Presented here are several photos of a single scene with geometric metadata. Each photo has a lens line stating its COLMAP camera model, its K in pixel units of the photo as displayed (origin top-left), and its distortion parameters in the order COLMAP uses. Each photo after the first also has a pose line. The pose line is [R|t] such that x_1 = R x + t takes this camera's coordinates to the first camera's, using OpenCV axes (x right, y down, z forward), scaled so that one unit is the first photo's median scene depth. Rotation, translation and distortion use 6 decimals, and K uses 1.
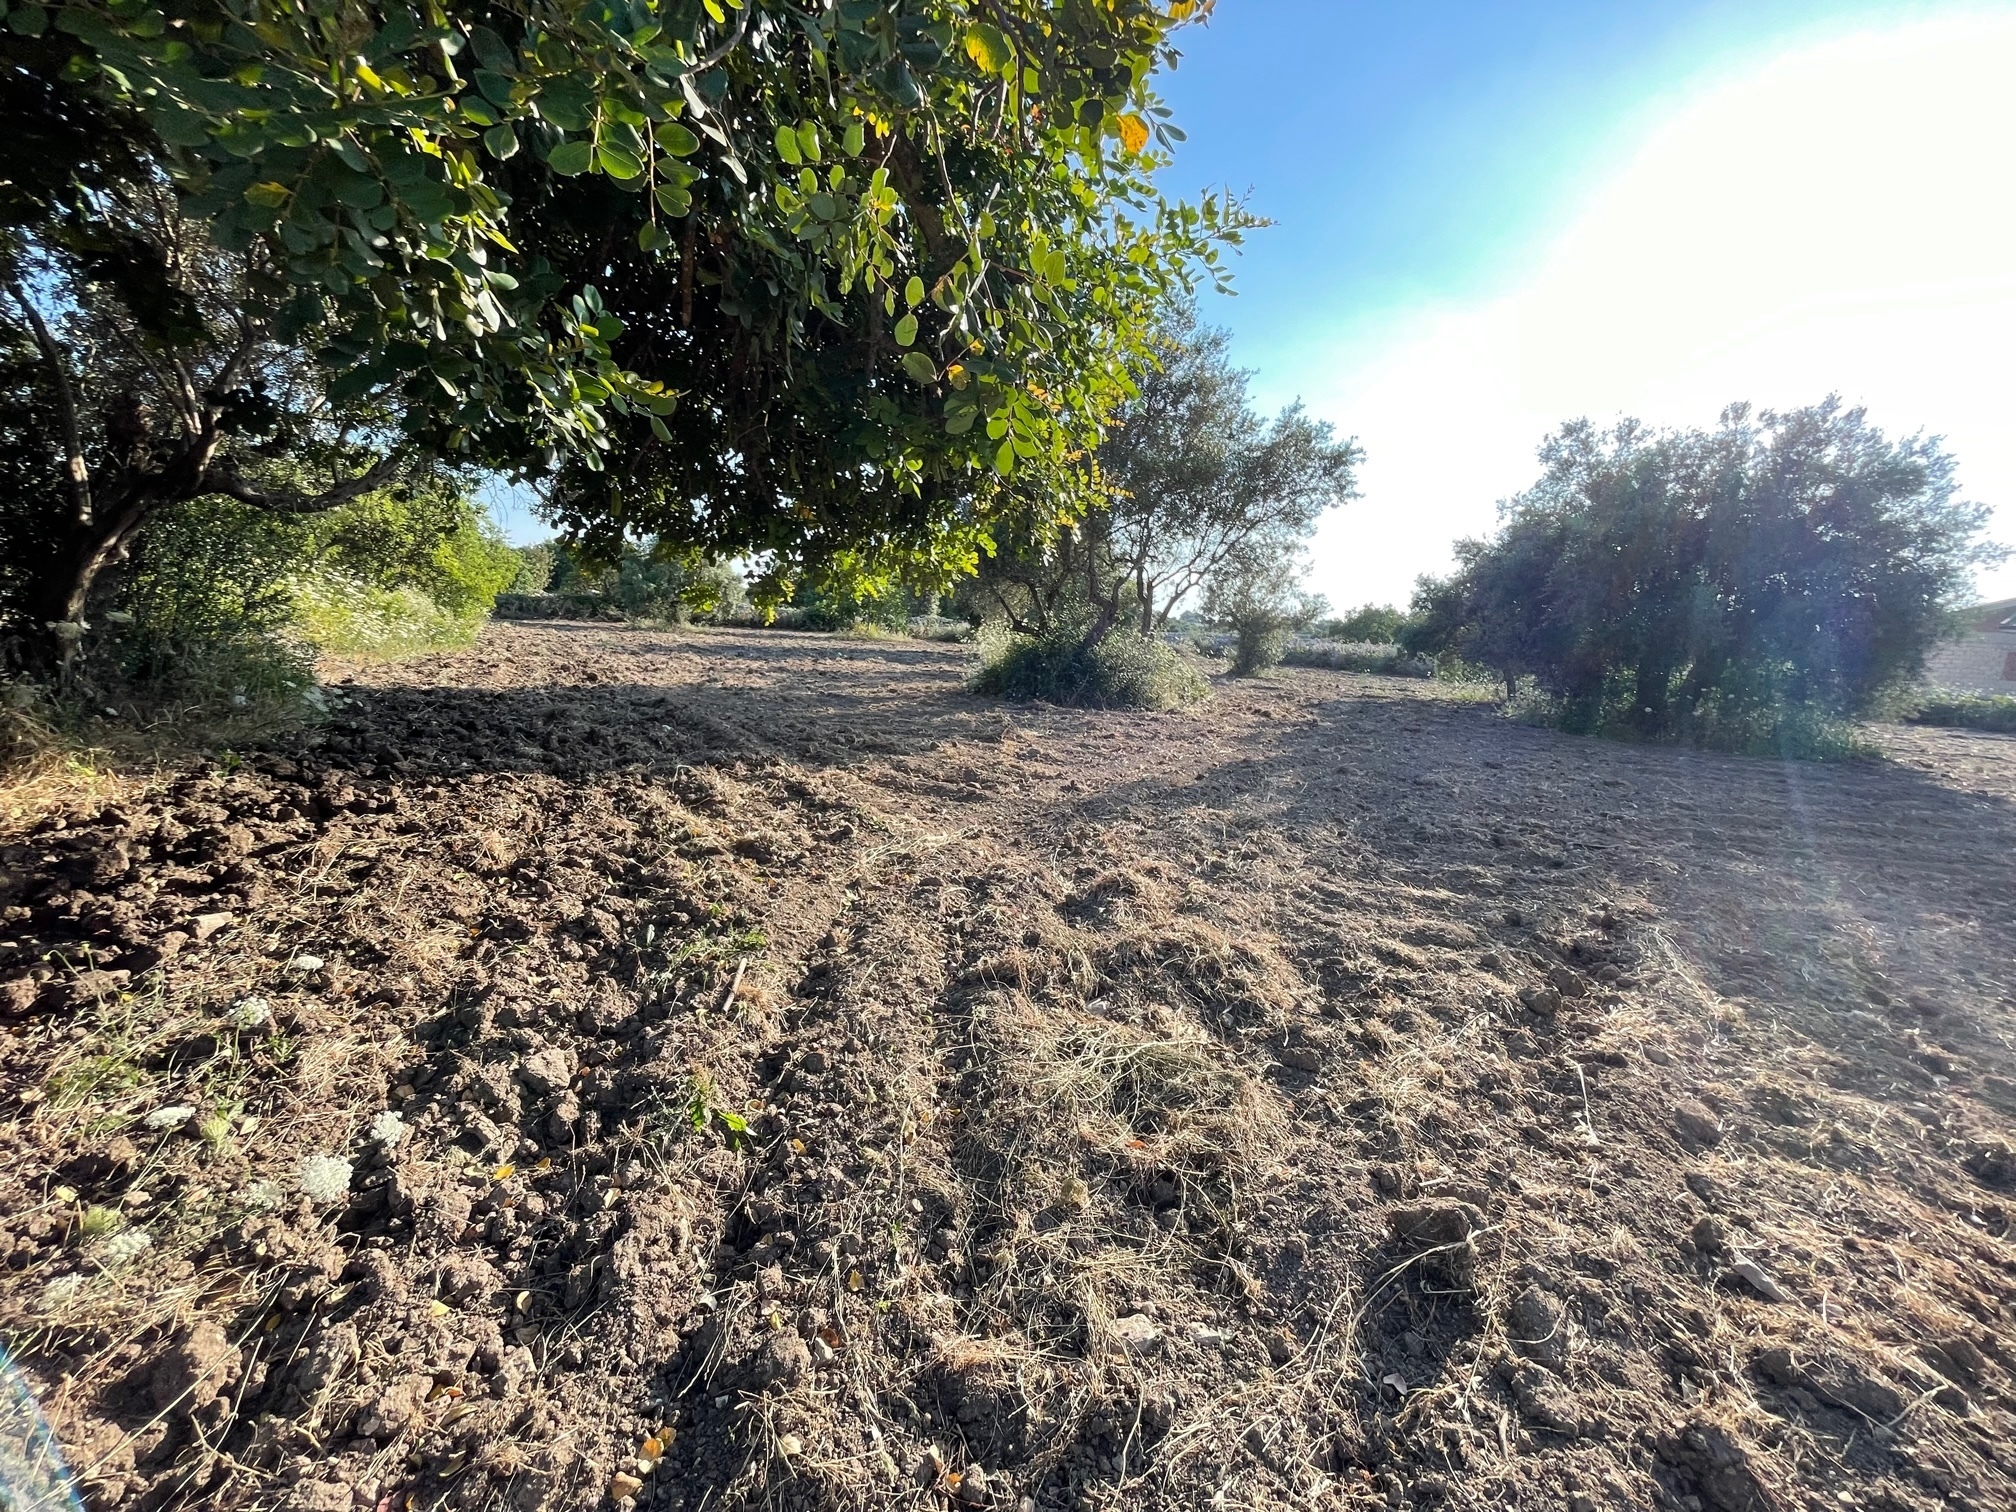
lens RADIAL K [[815.2, 0, 1002.0], [0, 815.2, 753.8], [0, 0, 1]] dist [0.003225, -0.001358]
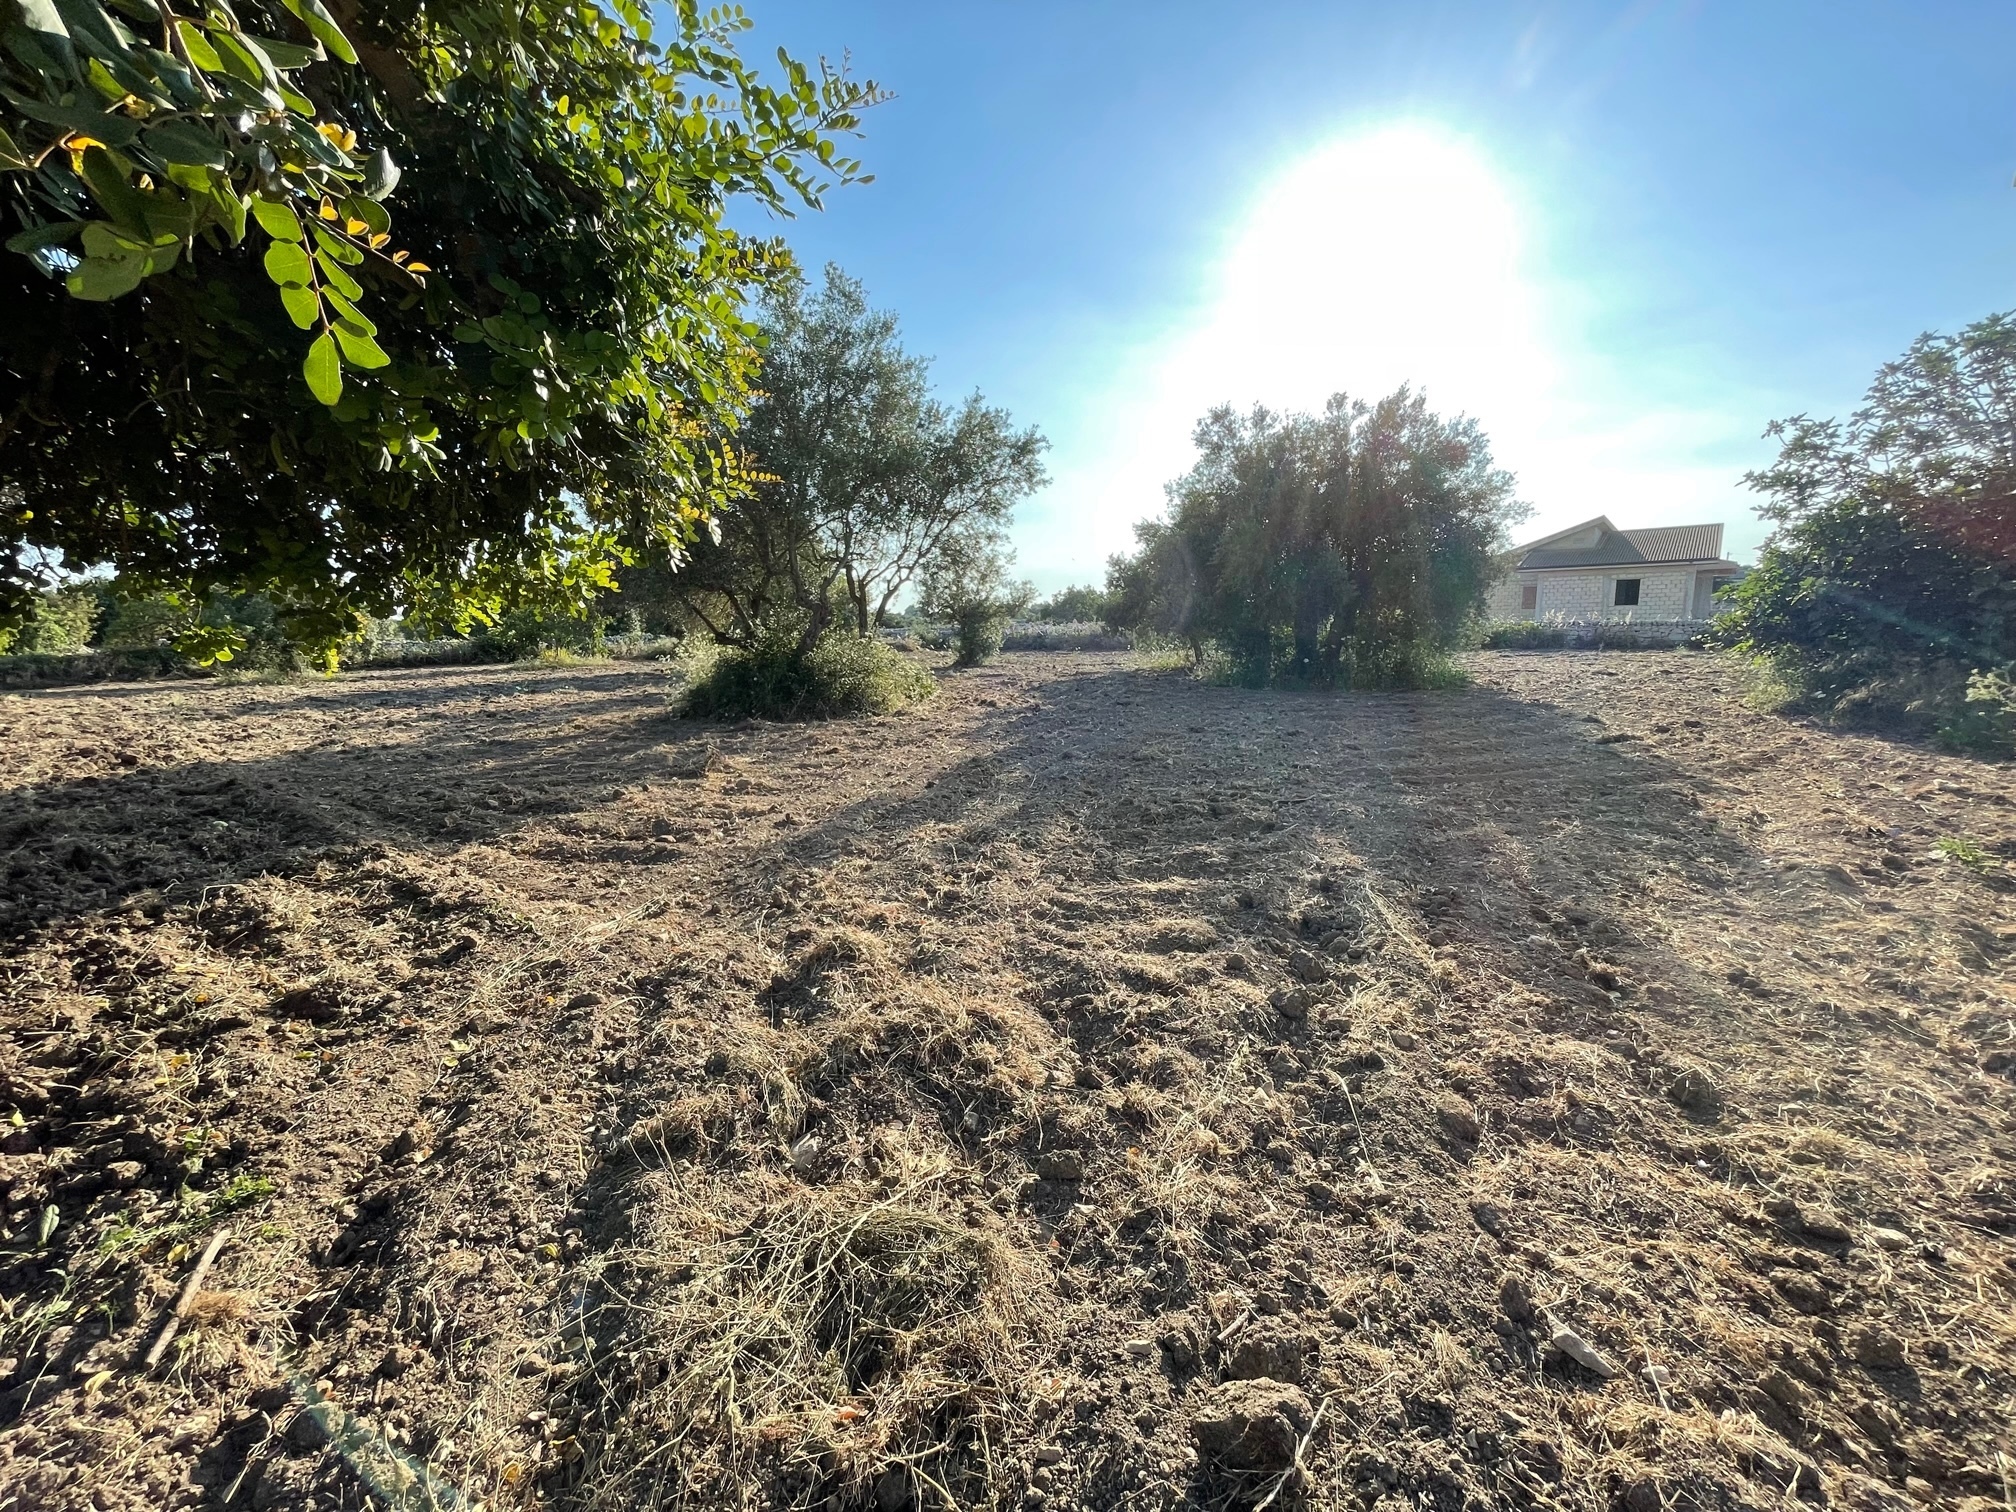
lens RADIAL K [[815.2, 0, 1005.7], [0, 815.2, 750.2], [0, 0, 1]] dist [0.003225, -0.001358]
pose [[0.941204, -0.135321, 0.309554, 0.071670], [0.135957, 0.990520, 0.019624, -0.030924], [-0.309275, 0.023616, 0.950679, 0.142332]]
